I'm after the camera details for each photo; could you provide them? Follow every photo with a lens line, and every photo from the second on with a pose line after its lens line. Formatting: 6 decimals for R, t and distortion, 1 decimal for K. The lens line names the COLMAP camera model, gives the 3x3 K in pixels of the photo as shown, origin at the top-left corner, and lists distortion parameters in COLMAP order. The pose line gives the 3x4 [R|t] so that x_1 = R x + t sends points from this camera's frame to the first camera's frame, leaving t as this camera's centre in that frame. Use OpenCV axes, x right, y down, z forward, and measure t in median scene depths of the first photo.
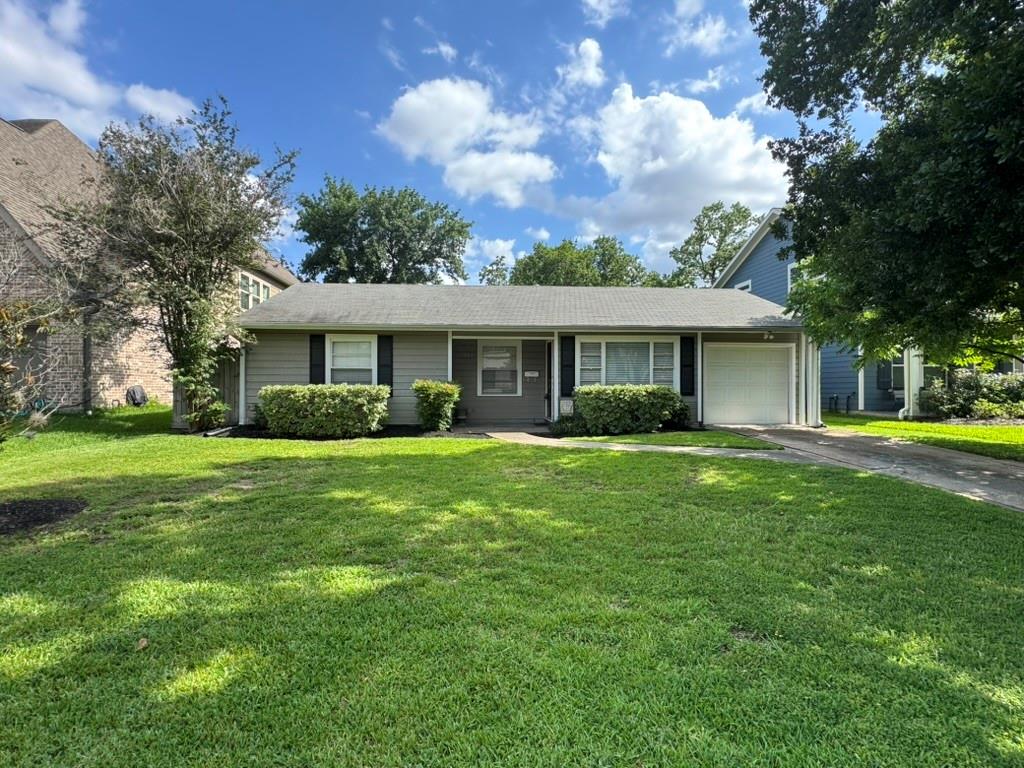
lens RADIAL K [[495.3, 0, 509.1], [0, 495.3, 379.5], [0, 0, 1]] dist [0.037144, 0.000312]
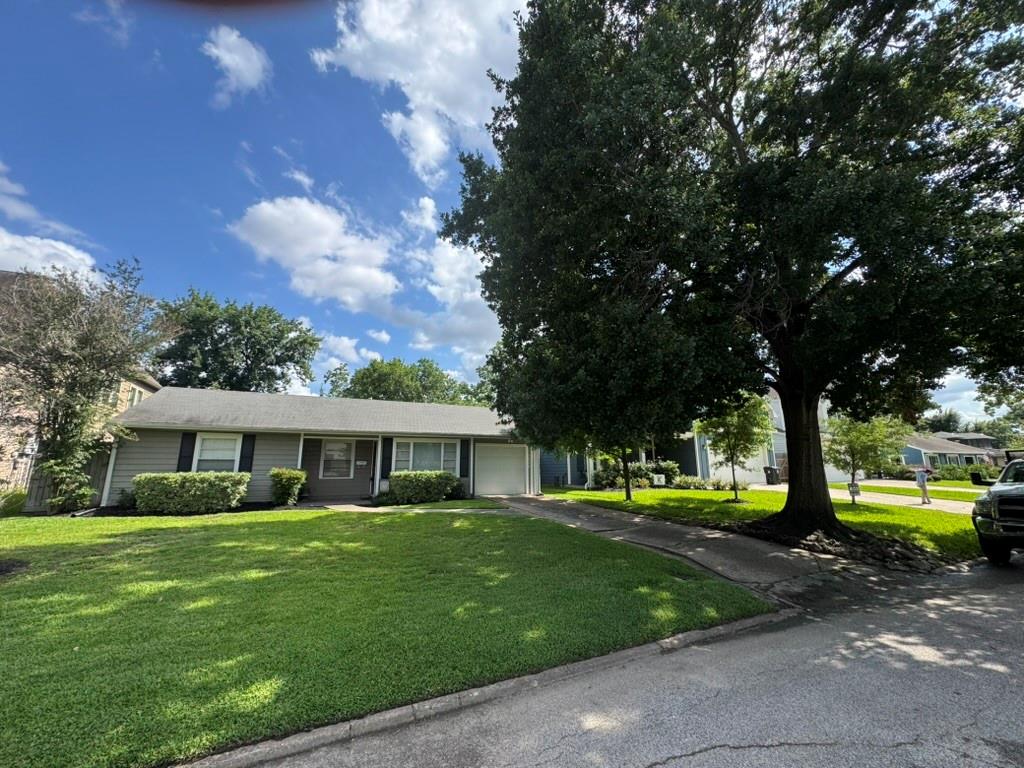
lens RADIAL K [[423.2, 0, 504.8], [0, 423.2, 382.6], [0, 0, 1]] dist [0.010031, 0.000102]
pose [[0.936941, 0.066121, 0.343175, -0.002291], [-0.003093, 0.983470, -0.181047, -0.020208], [-0.349474, 0.168569, 0.921658, -0.344937]]
